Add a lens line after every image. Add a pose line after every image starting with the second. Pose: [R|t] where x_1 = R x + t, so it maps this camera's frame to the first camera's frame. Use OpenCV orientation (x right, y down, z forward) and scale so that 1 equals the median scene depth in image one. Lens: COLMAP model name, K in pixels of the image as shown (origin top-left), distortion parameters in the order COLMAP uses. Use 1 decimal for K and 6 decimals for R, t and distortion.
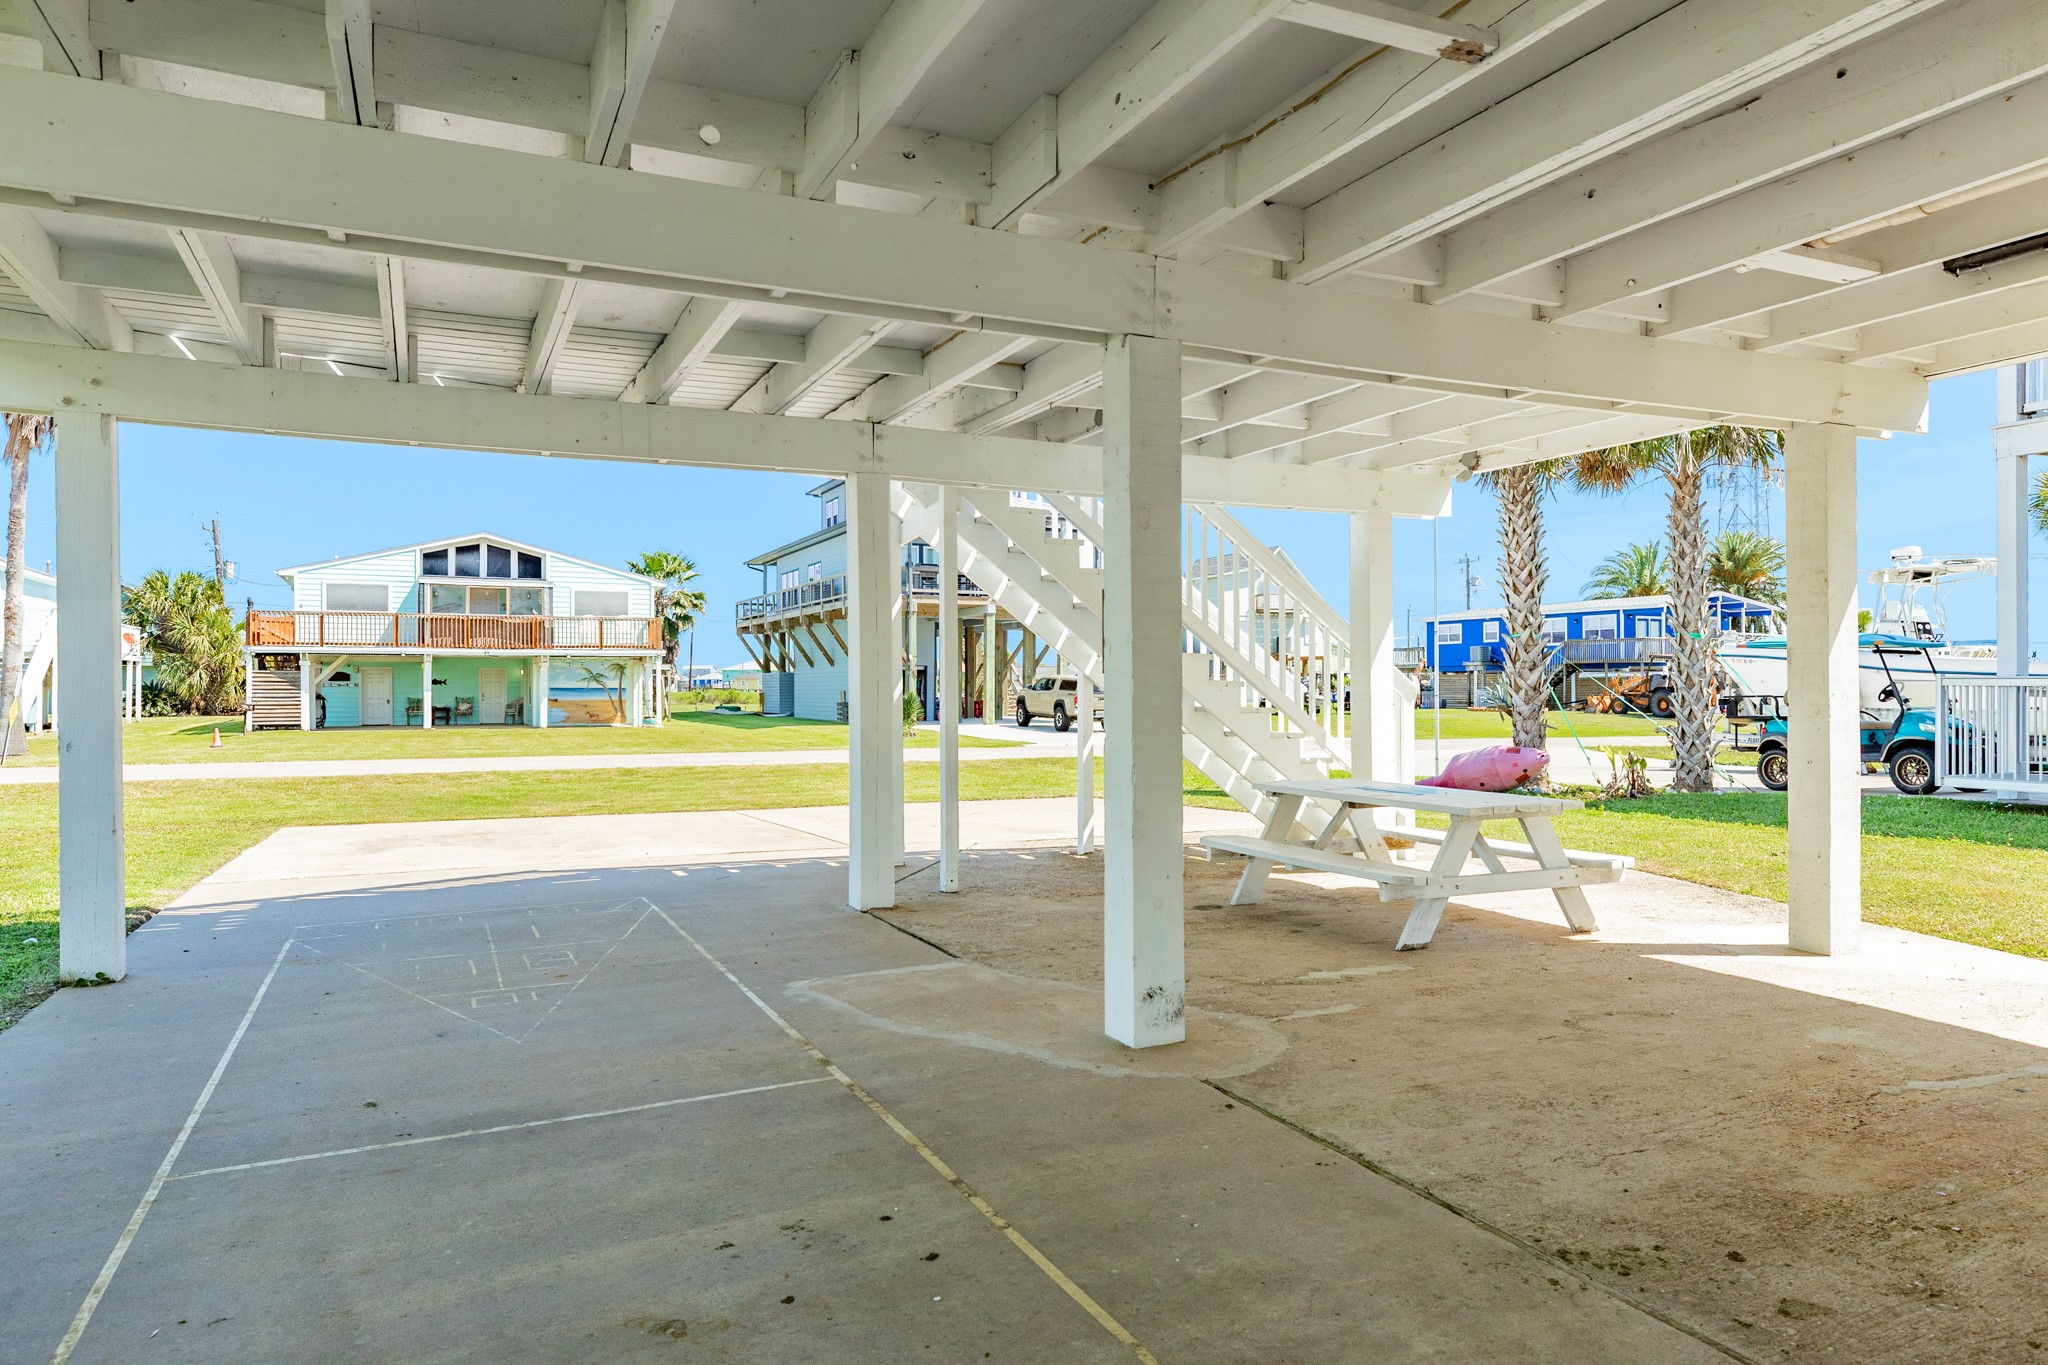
lens RADIAL K [[1263.9, 0, 1021.1], [0, 1263.9, 682.2], [0, 0, 1]] dist [0.001623, 0.001236]
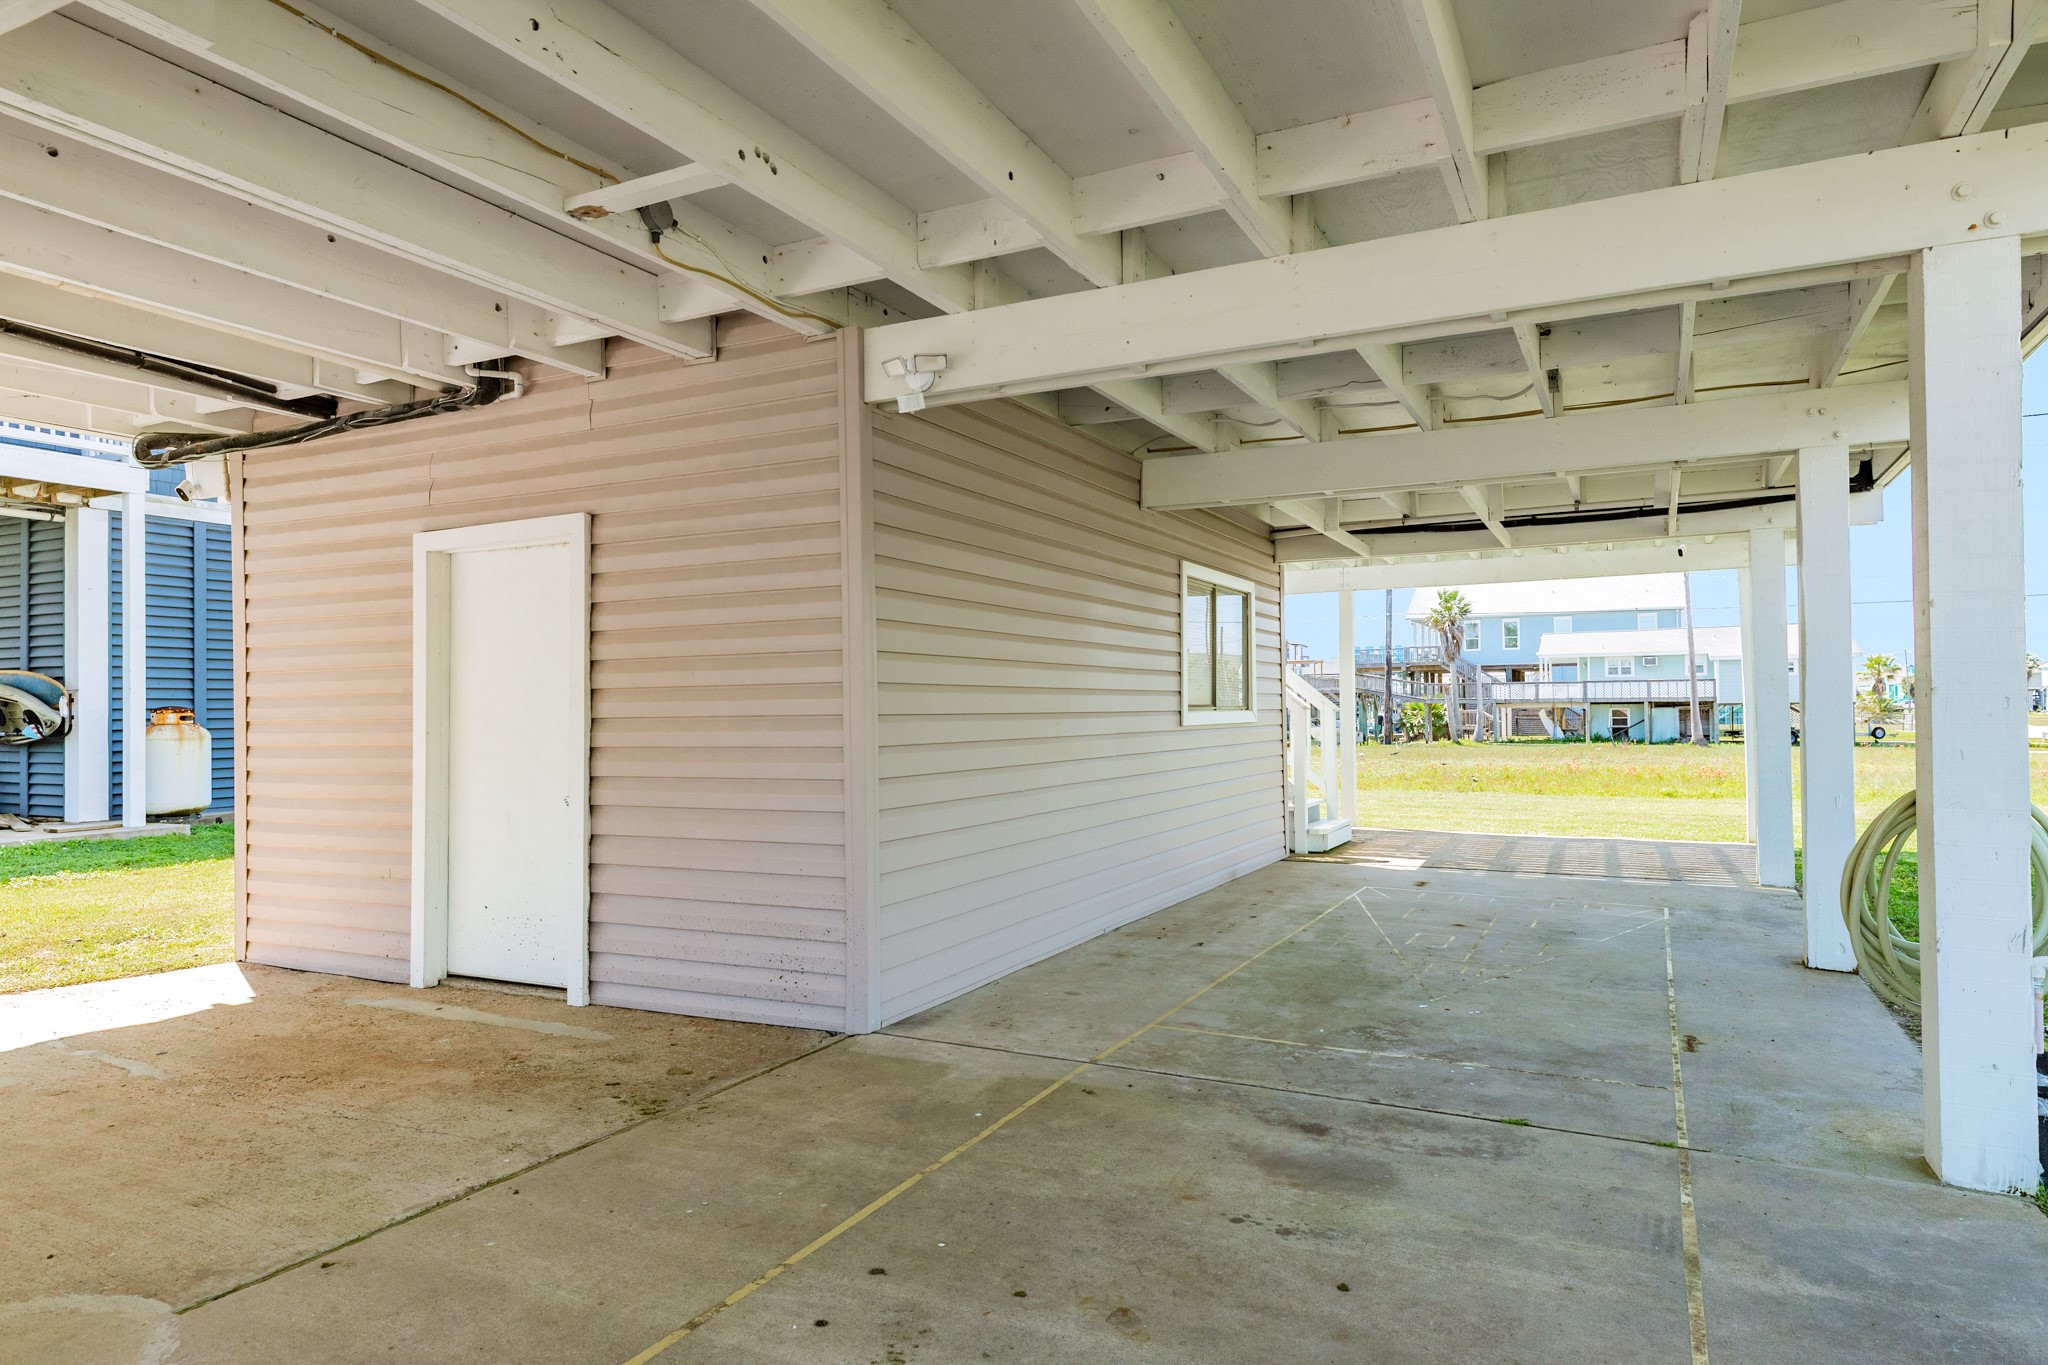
lens RADIAL K [[1265.0, 0, 1019.4], [0, 1265.0, 689.2], [0, 0, 1]] dist [-0.005555, -0.000947]
pose [[-0.616365, 0.021541, 0.787166, -0.833835], [0.010497, 0.999762, -0.019139, 0.005199], [-0.787391, -0.003534, -0.616444, 1.347008]]
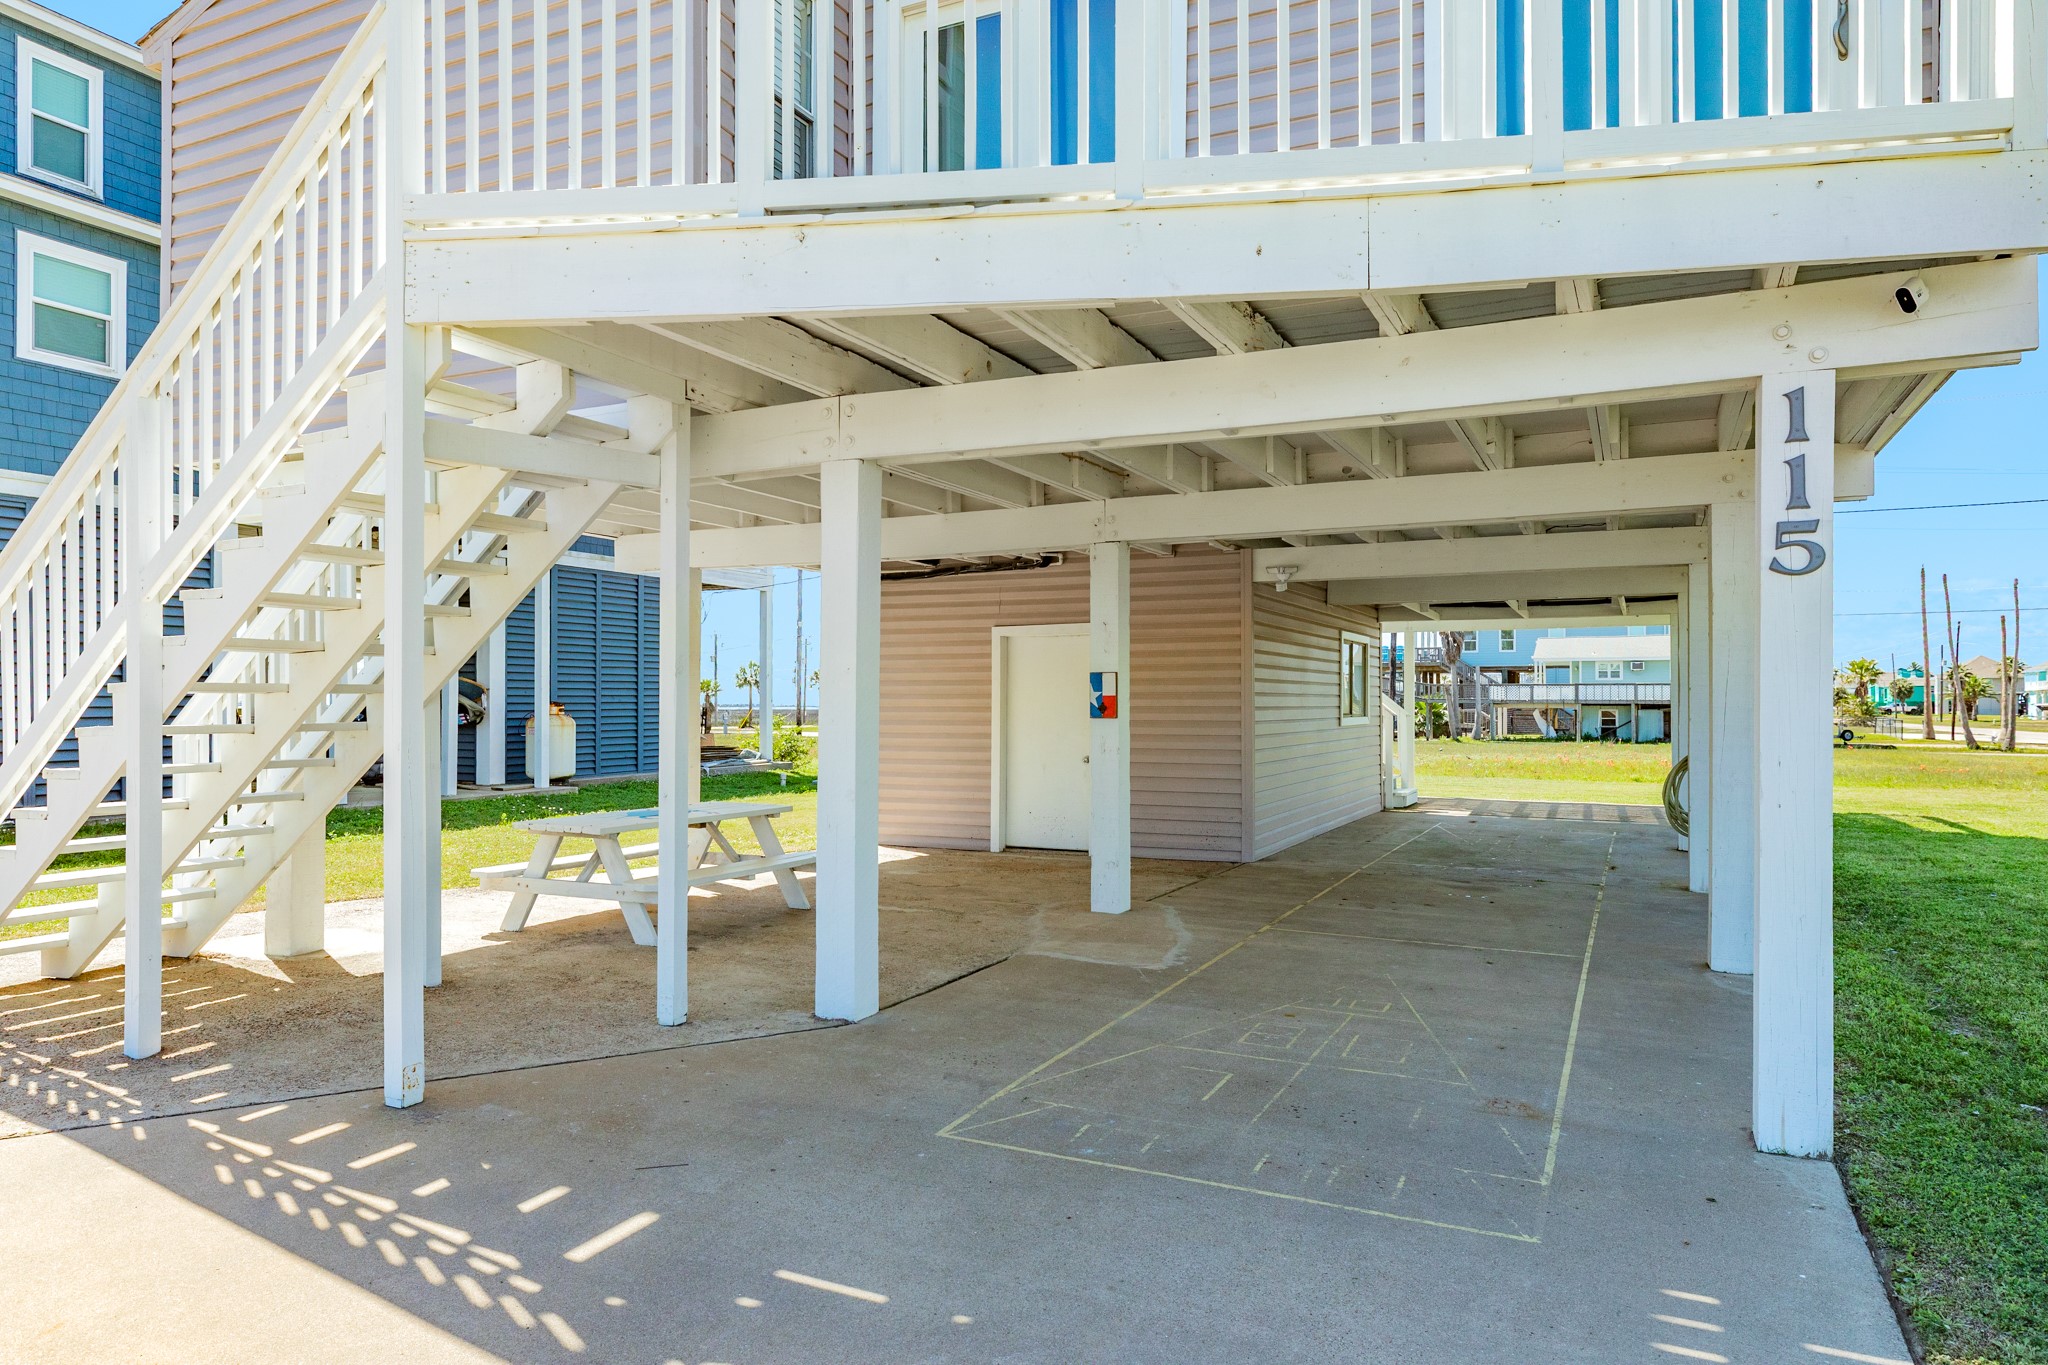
lens RADIAL K [[1265.0, 0, 1035.1], [0, 1265.0, 689.5], [0, 0, 1]] dist [-0.005555, -0.000947]
pose [[-0.628680, 0.009375, 0.777608, -1.089177], [-0.001385, 0.999912, -0.013175, -0.005509], [-0.777663, -0.009360, -0.628612, 1.820814]]
